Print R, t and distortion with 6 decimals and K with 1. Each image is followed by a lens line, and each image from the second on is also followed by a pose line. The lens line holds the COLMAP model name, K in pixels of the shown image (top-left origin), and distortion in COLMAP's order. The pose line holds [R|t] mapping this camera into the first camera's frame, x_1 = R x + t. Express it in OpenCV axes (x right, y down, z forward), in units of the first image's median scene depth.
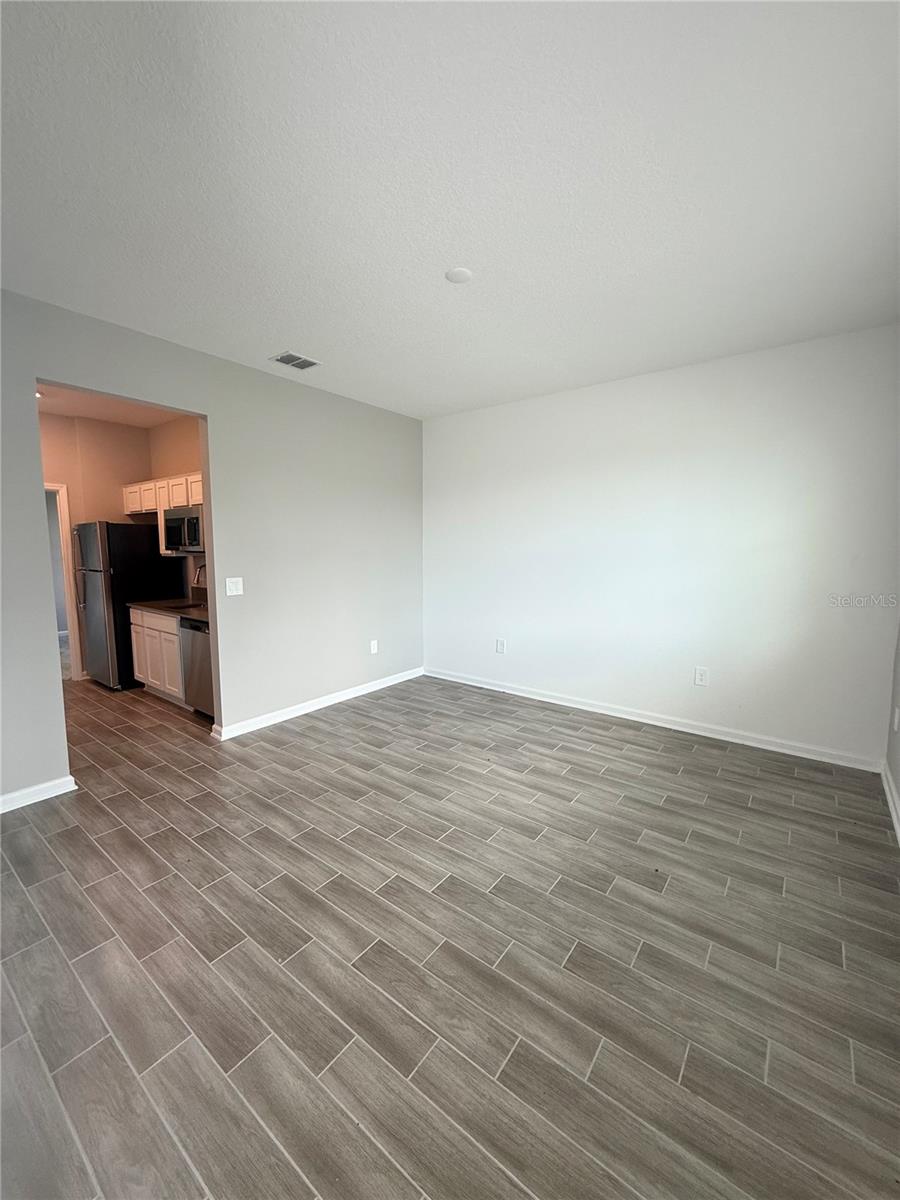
lens RADIAL K [[478.2, 0, 449.3], [0, 478.2, 596.0], [0, 0, 1]] dist [-0.001729, -0.000469]
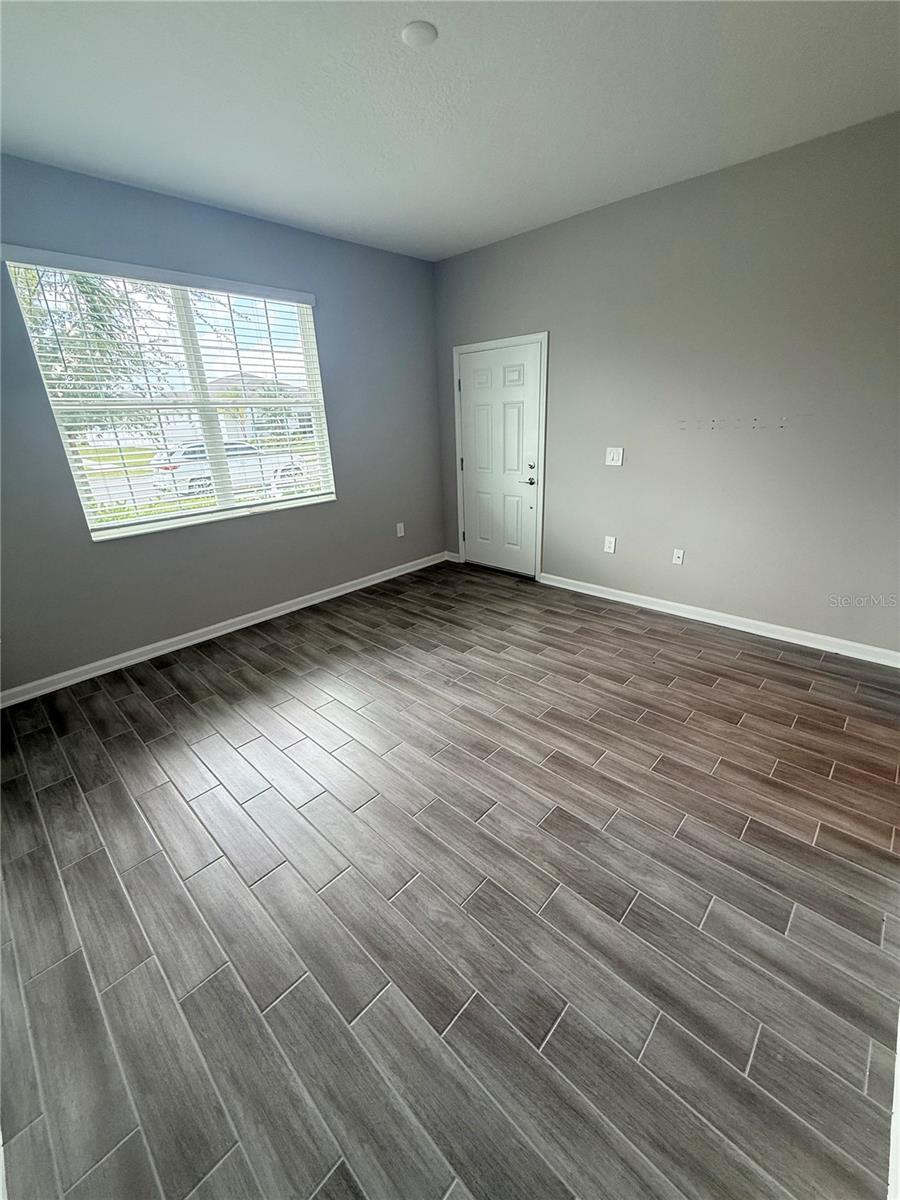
lens RADIAL K [[478.2, 0, 449.3], [0, 478.2, 596.0], [0, 0, 1]] dist [-0.001729, -0.000469]
pose [[-0.993084, -0.005741, 0.117266, -0.112808], [0.048286, 0.890449, 0.452513, -0.231836], [-0.107017, 0.455046, -0.884014, 1.957651]]
